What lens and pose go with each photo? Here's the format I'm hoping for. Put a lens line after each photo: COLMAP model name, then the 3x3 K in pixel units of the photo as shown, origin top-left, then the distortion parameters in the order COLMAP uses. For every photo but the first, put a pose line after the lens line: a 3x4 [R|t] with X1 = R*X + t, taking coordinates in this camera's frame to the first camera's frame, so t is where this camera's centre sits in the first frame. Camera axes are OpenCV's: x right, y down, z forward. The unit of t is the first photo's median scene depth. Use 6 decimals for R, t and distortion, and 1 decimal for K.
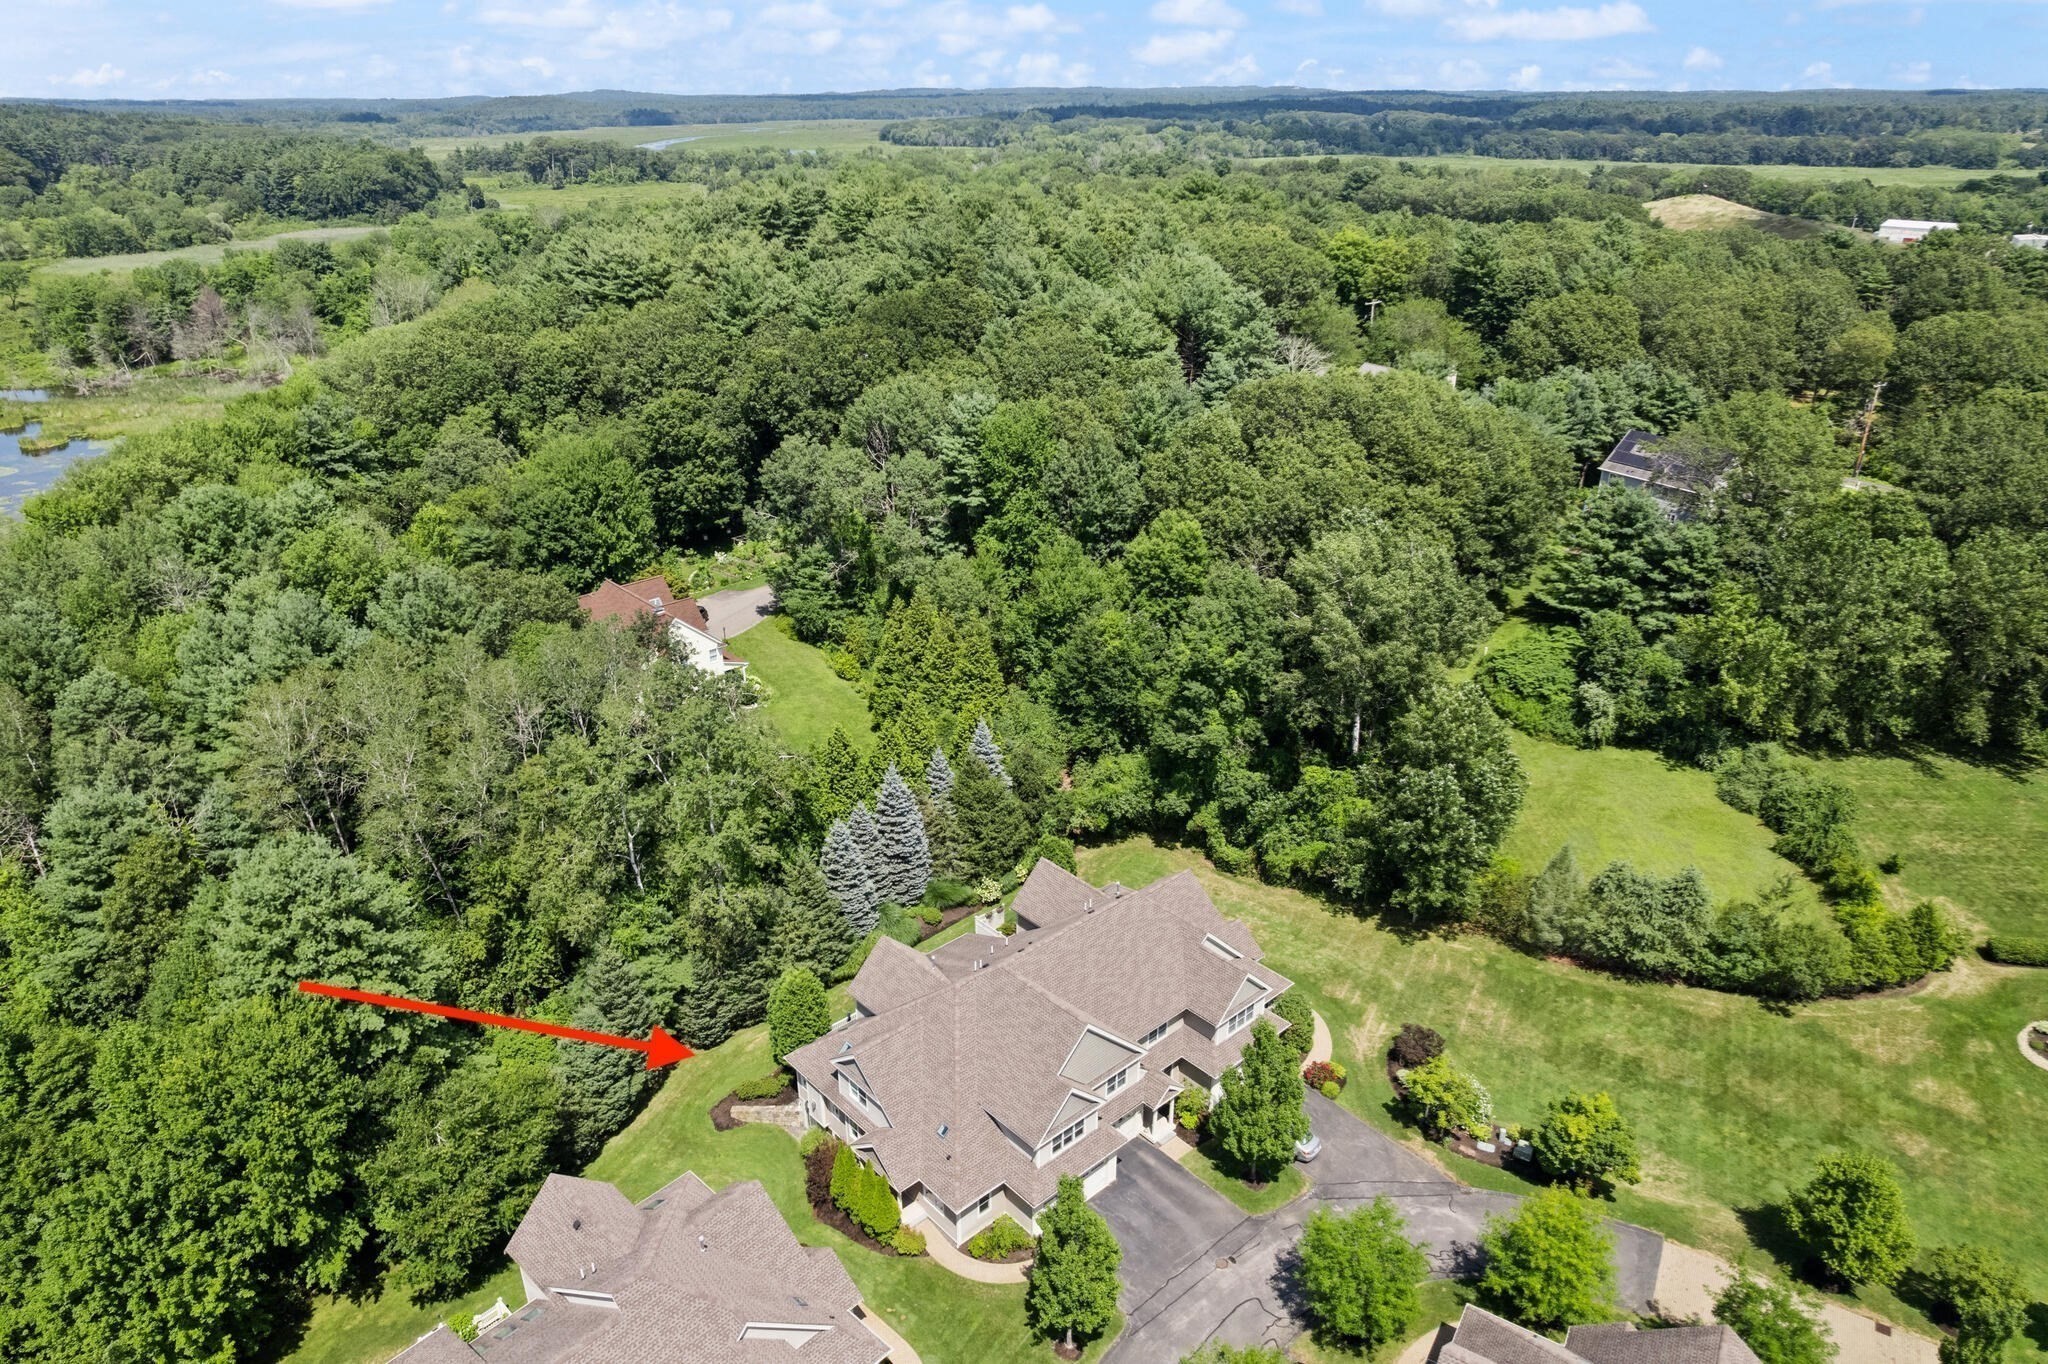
lens RADIAL K [[1311.6, 0, 1019.6], [0, 1311.6, 687.0], [0, 0, 1]] dist [-0.042440, 0.017775]
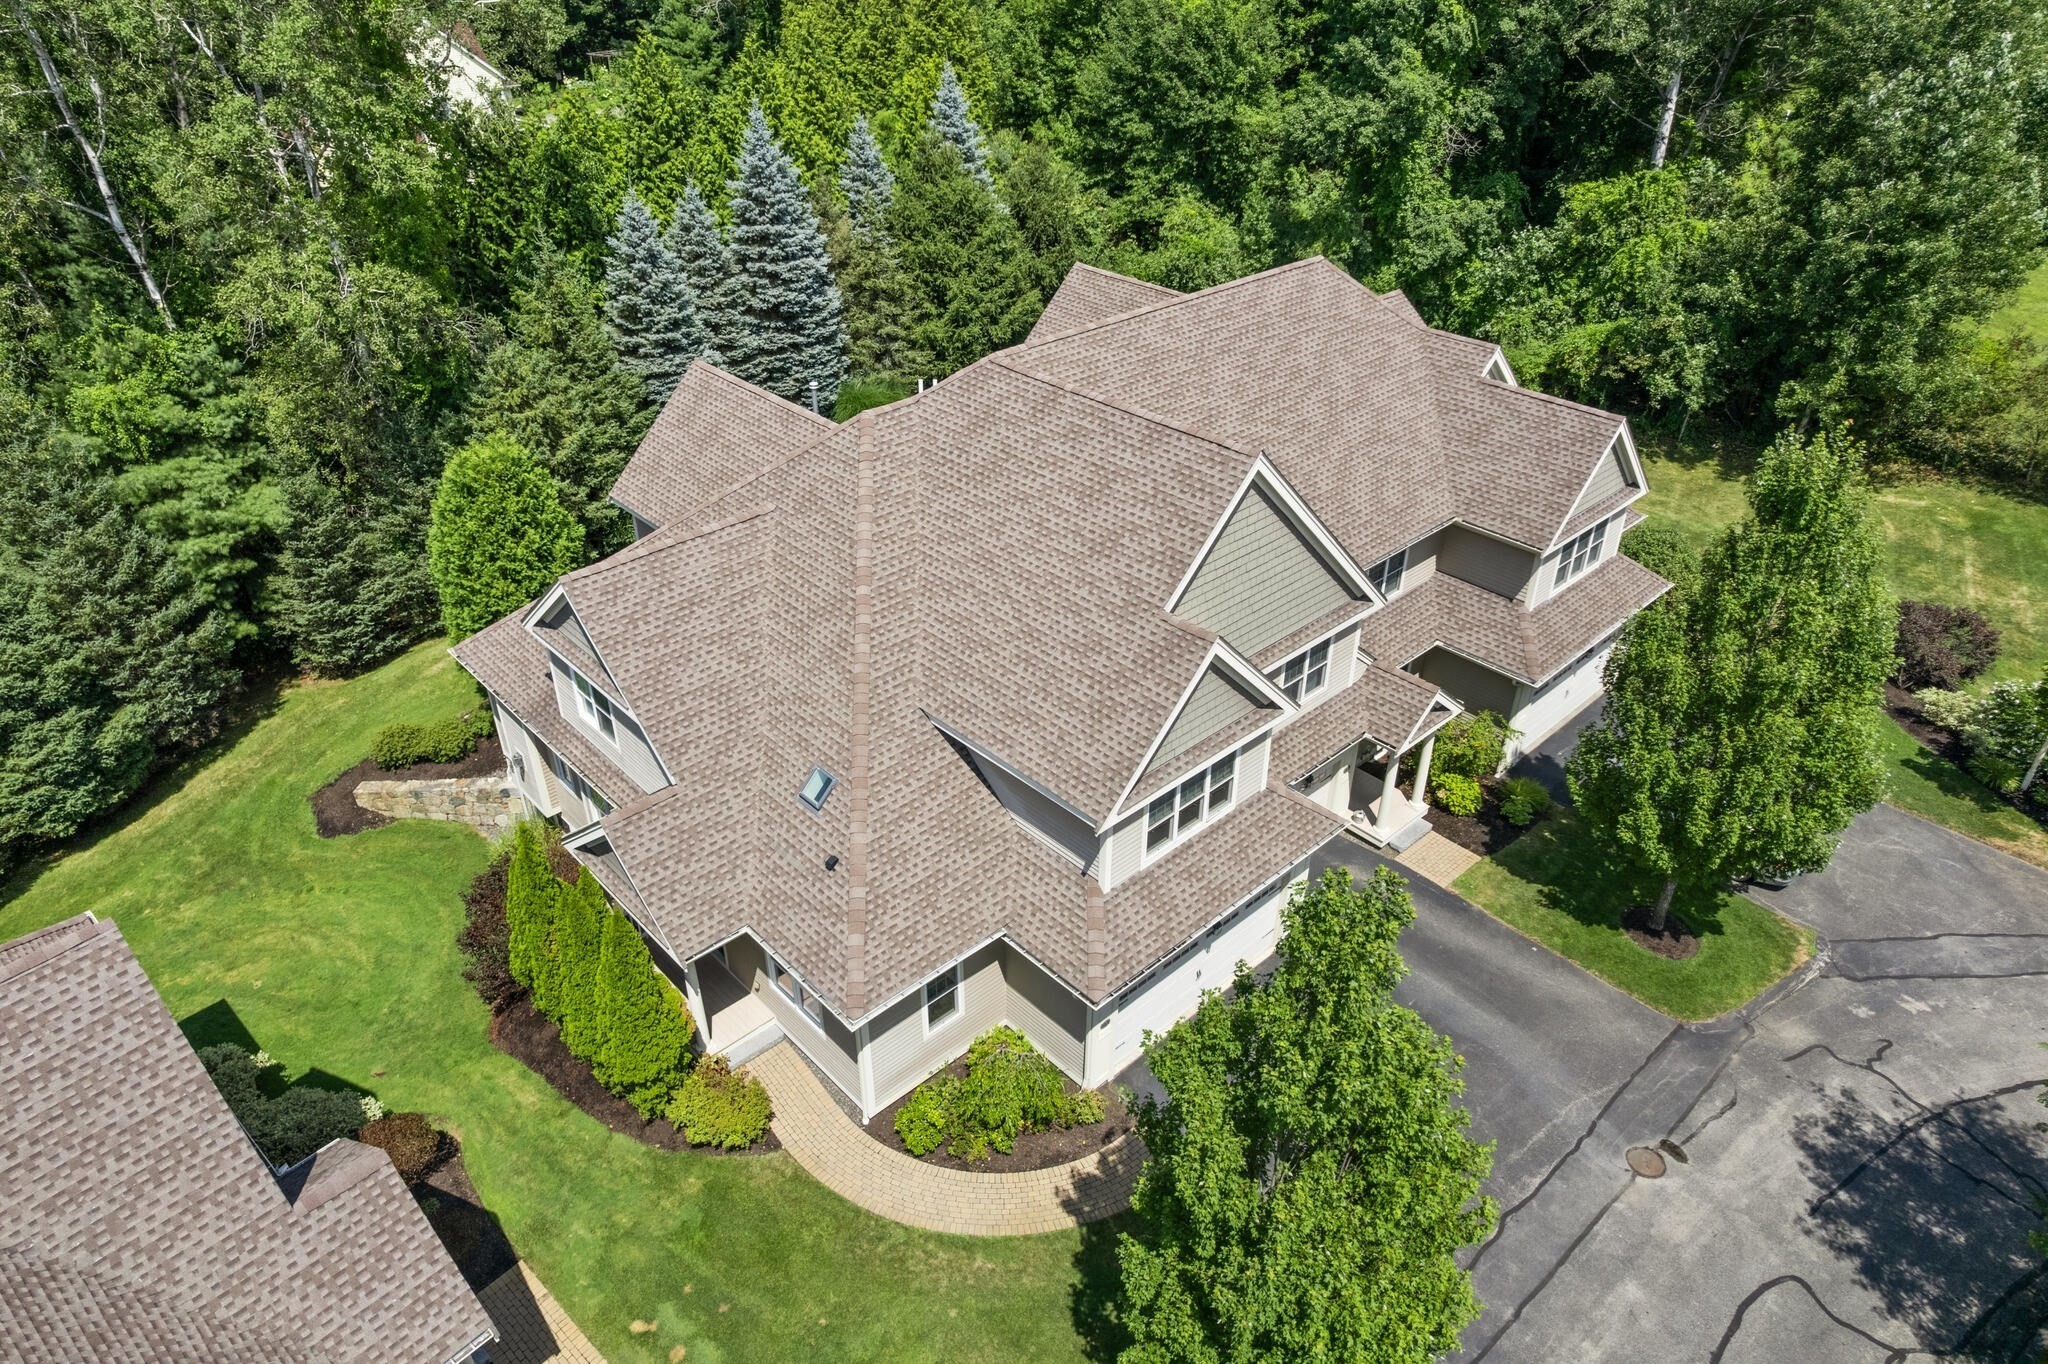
lens RADIAL K [[1311.6, 0, 1021.9], [0, 1311.6, 678.6], [0, 0, 1]] dist [-0.042440, 0.017775]
pose [[0.999938, -0.005446, 0.009731, -0.008511], [0.004091, 0.990954, 0.134136, 0.243185], [-0.010374, -0.134088, 0.990915, 0.609975]]
